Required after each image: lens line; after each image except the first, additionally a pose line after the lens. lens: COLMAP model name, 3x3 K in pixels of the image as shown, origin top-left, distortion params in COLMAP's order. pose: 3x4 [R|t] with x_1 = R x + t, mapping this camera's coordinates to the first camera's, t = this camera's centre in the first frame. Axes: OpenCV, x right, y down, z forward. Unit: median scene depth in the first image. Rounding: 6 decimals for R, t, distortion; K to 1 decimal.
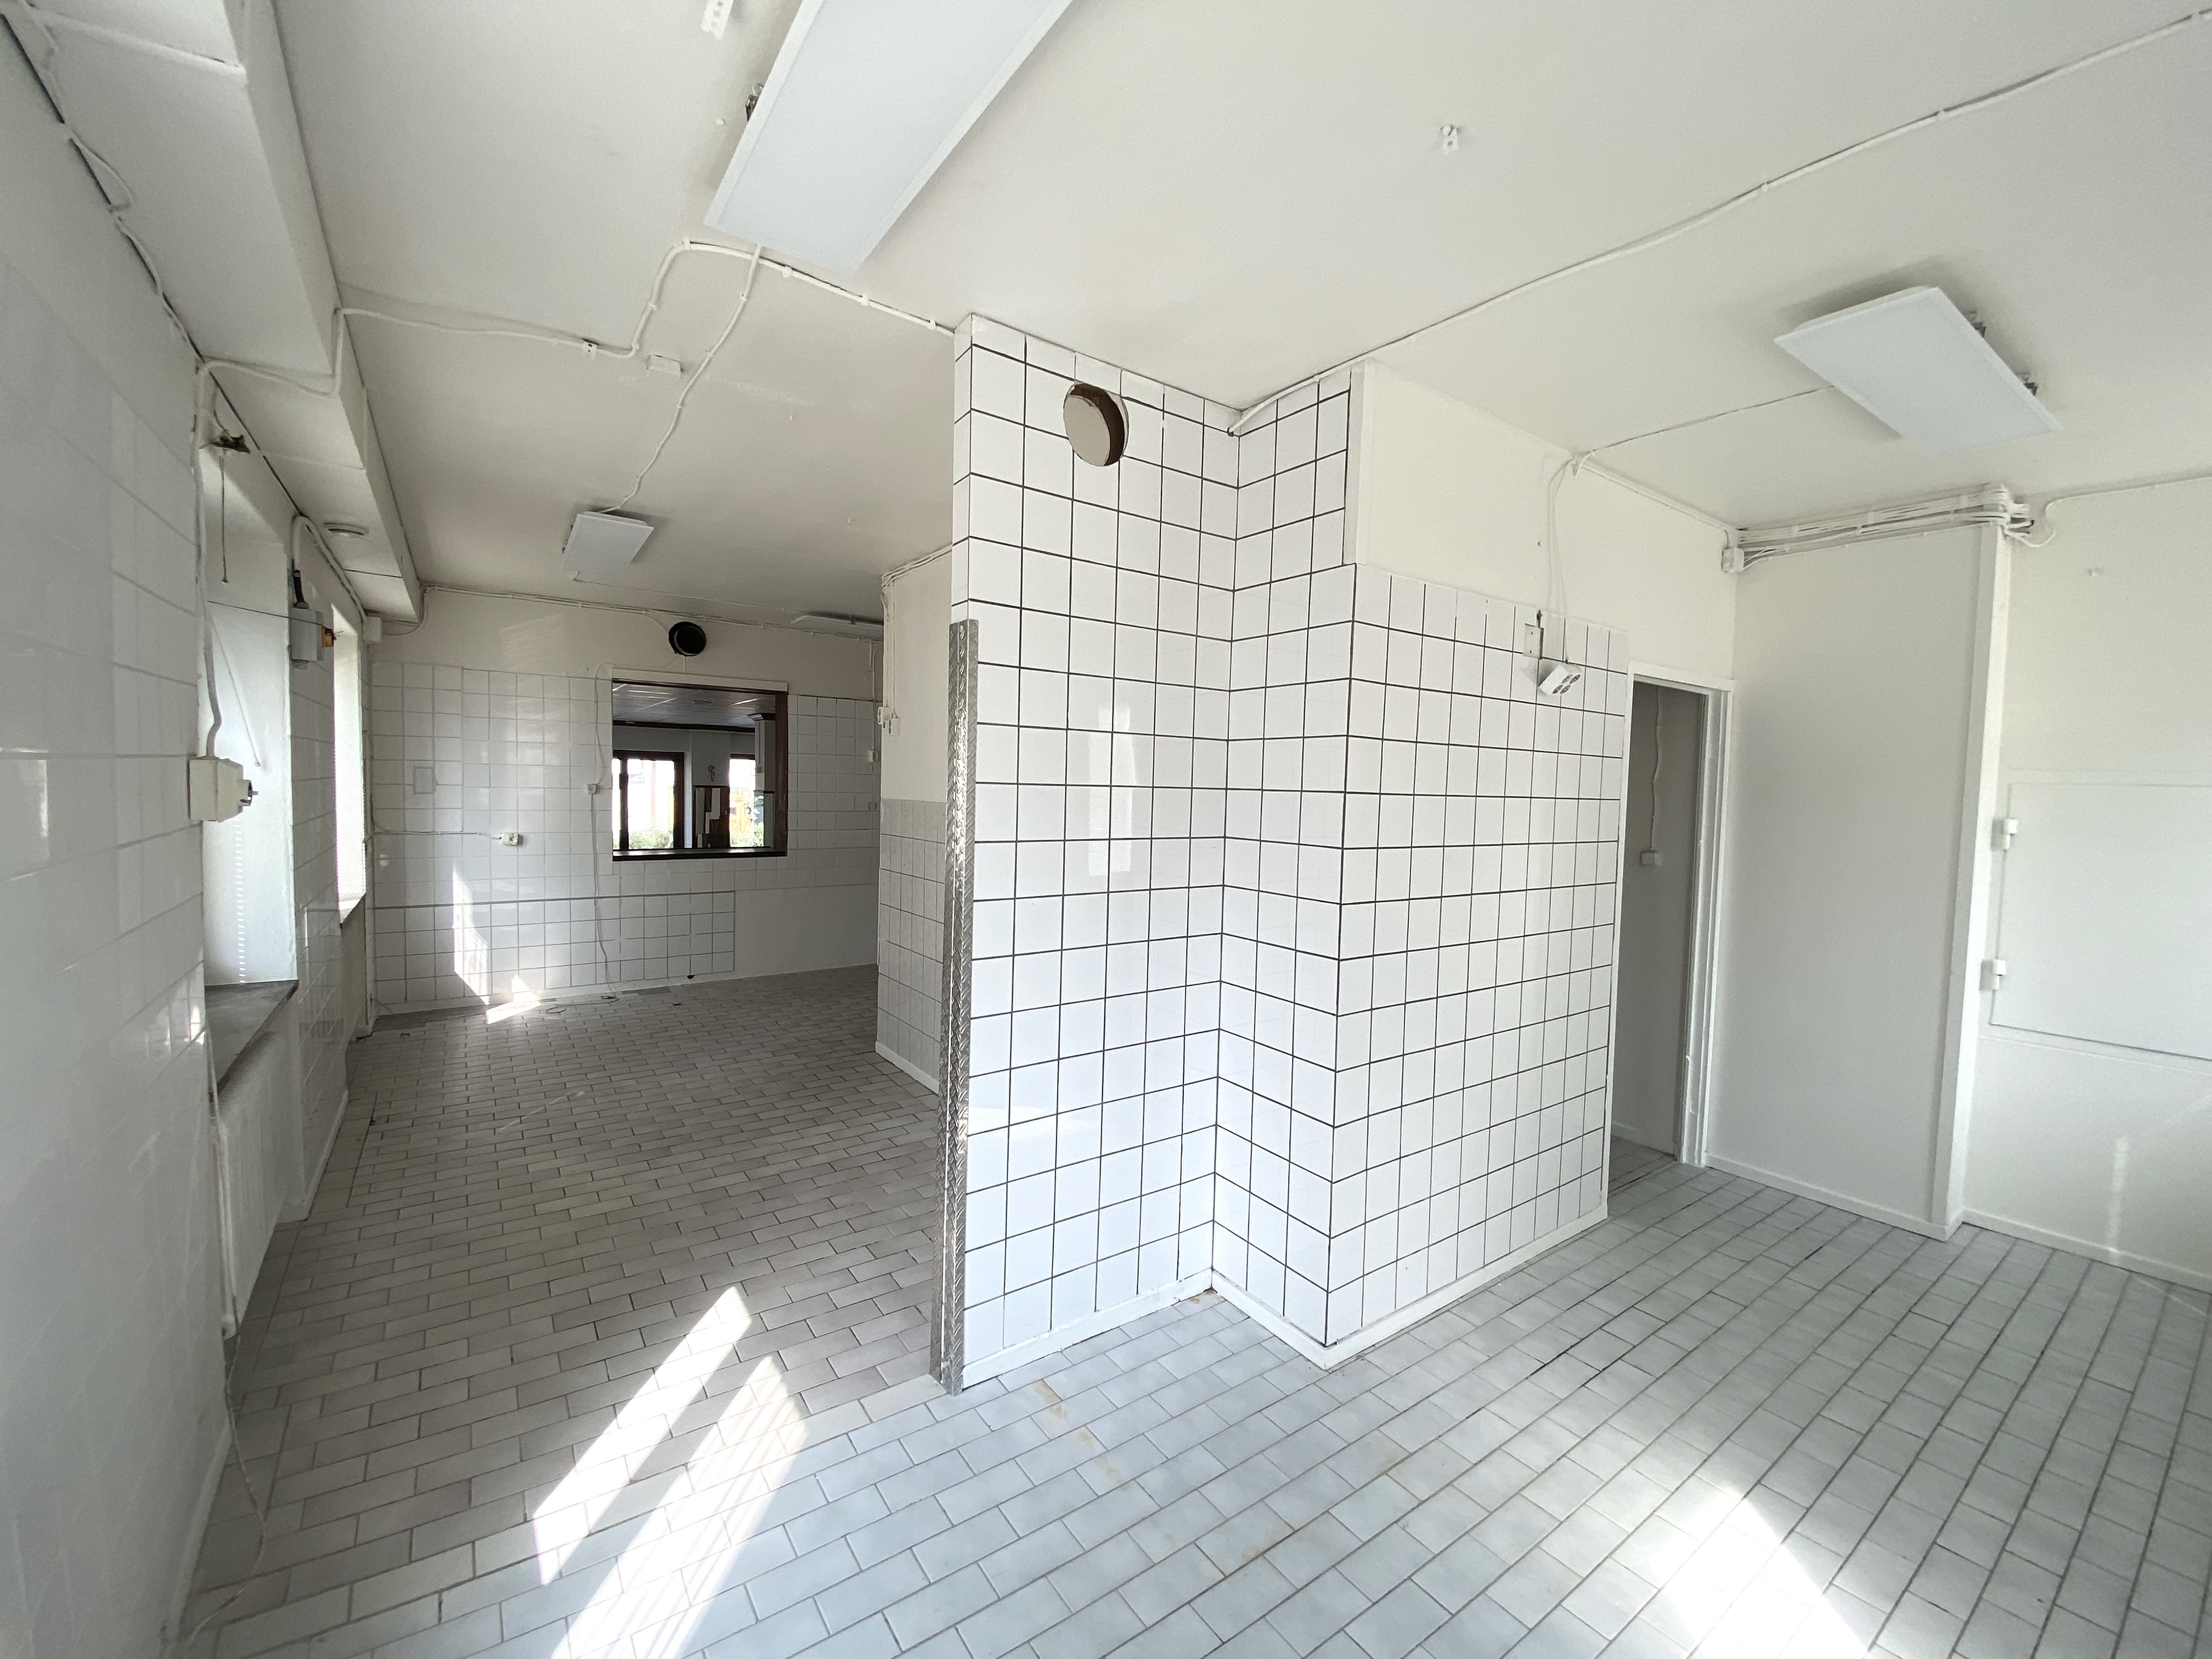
lens RADIAL K [[896.2, 0, 1104.8], [0, 896.2, 822.3], [0, 0, 1]] dist [-0.008961, -0.002052]
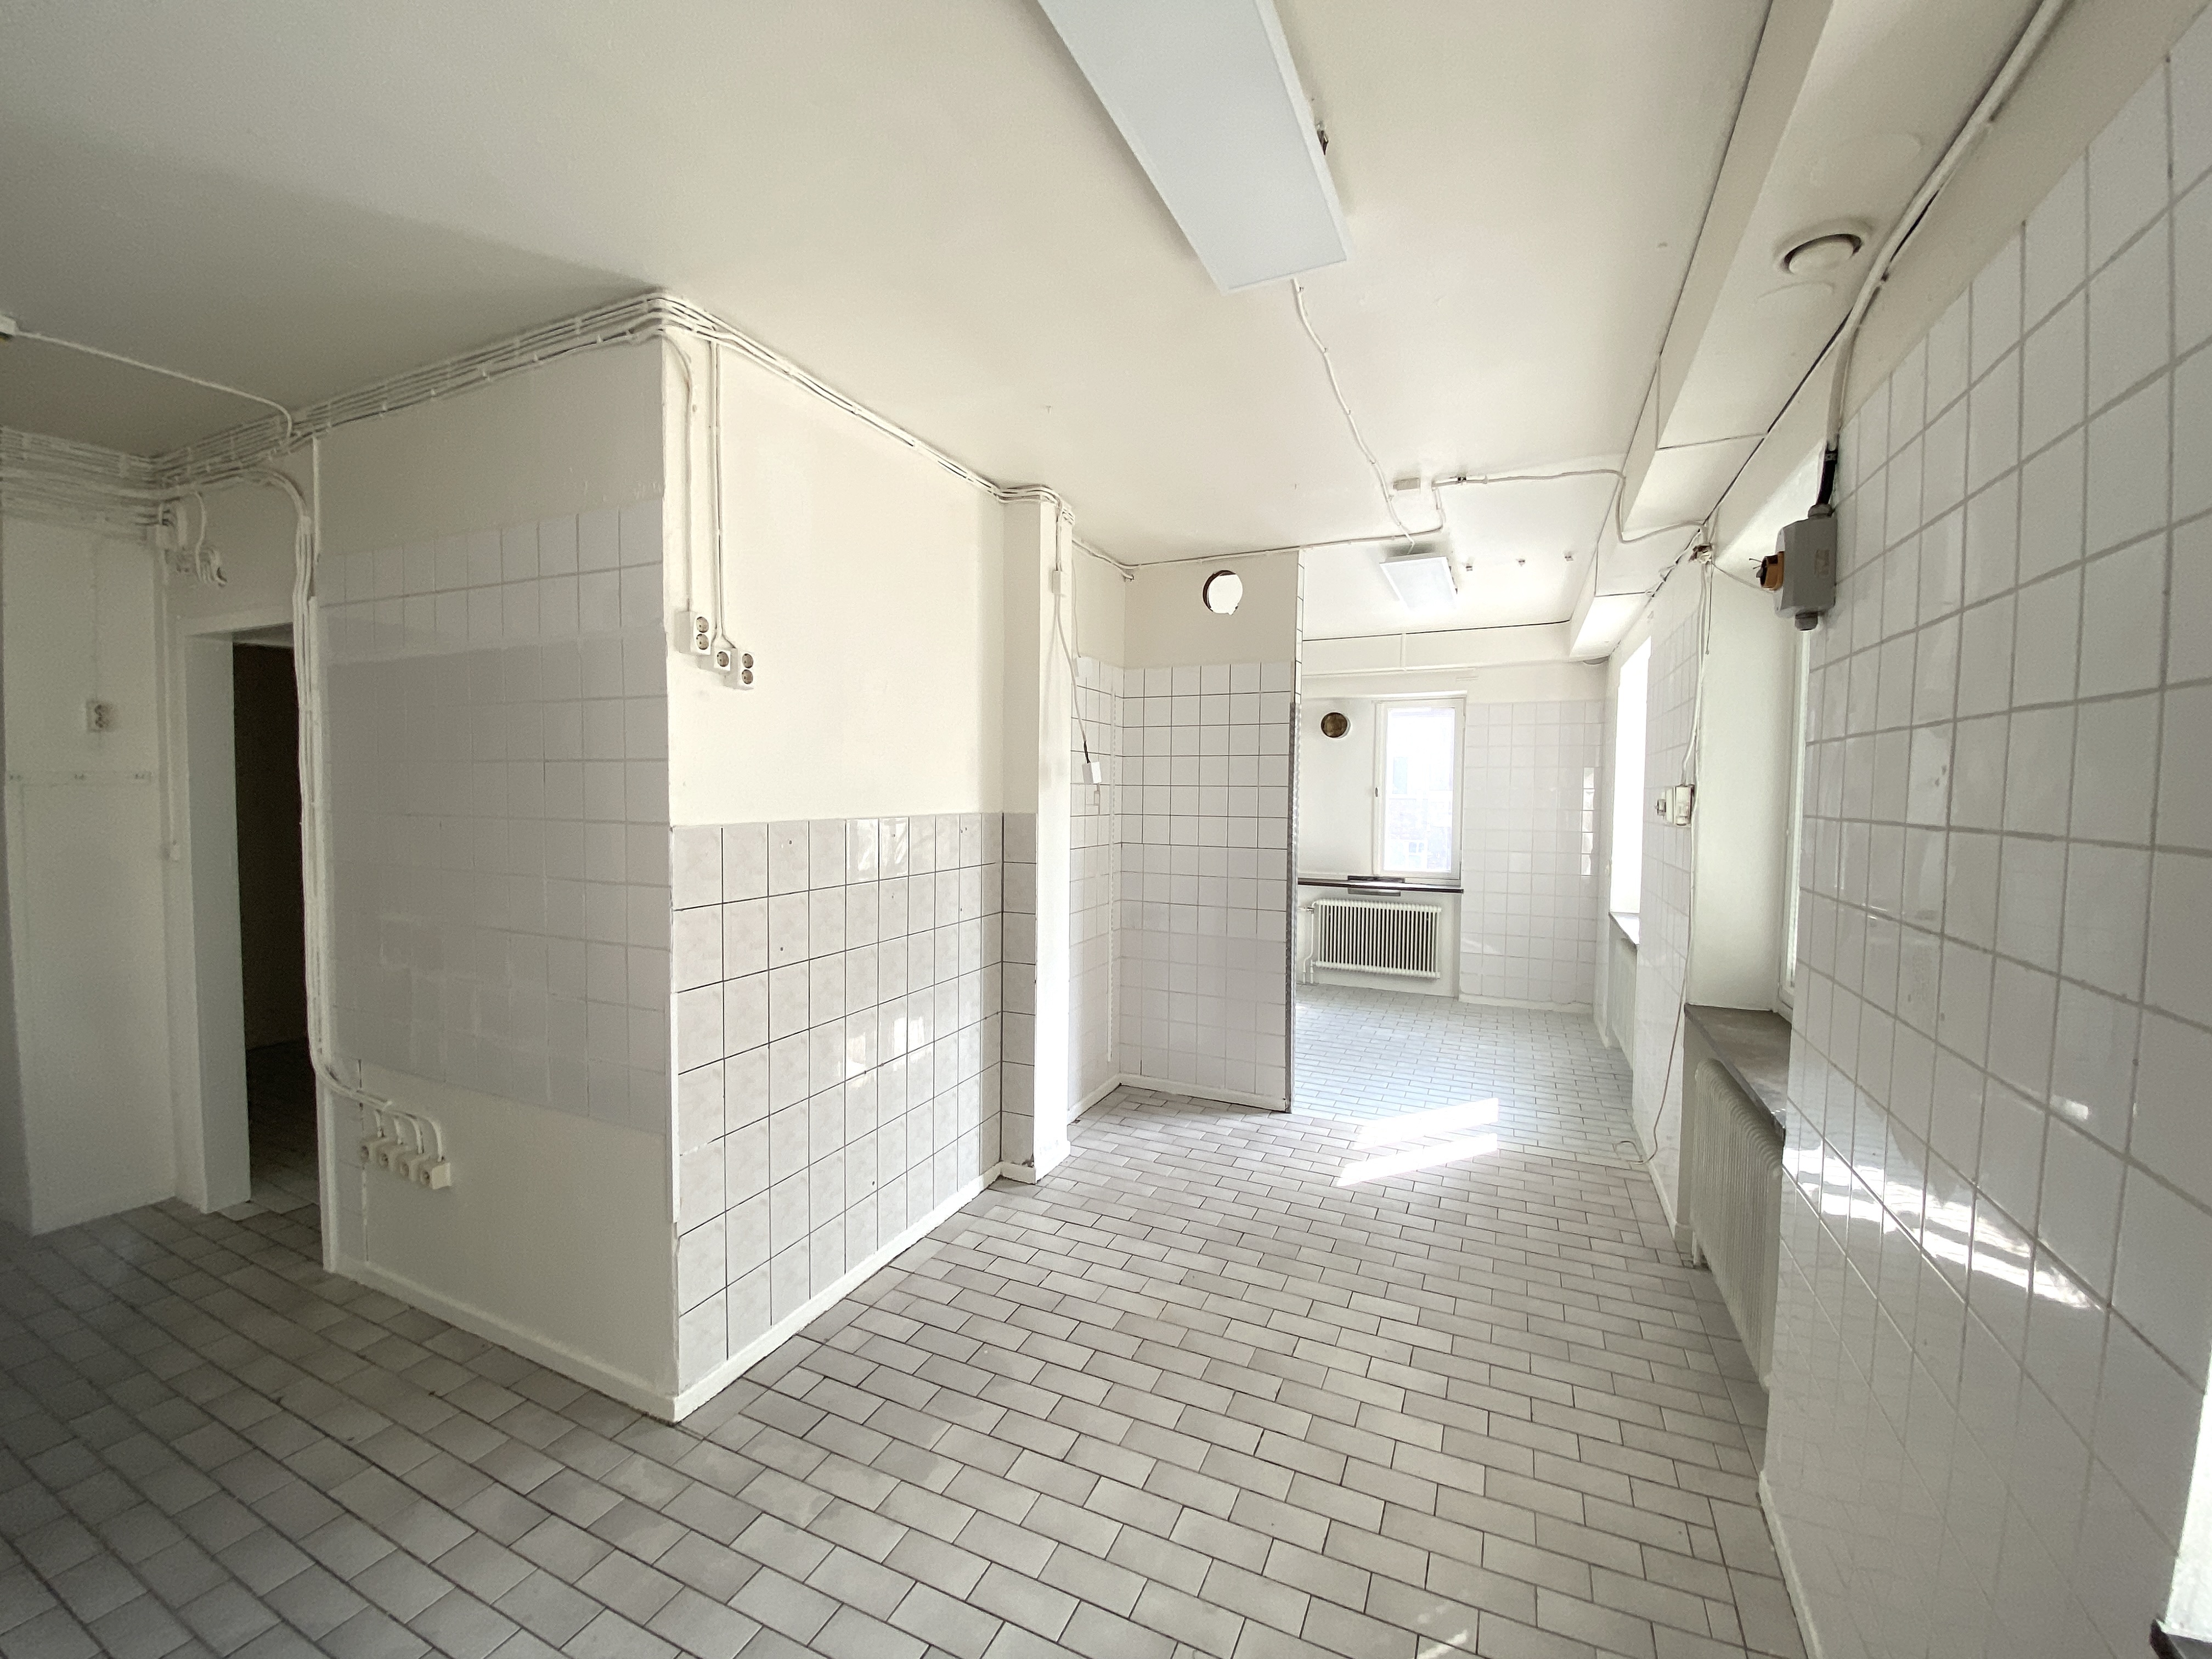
lens RADIAL K [[896.2, 0, 1100.8], [0, 896.2, 825.4], [0, 0, 1]] dist [-0.008961, -0.002052]
pose [[-0.494559, -0.065526, 0.866670, -0.991872], [0.032989, 0.995020, 0.094055, -0.090532], [-0.868518, 0.075106, -0.489935, 1.411248]]
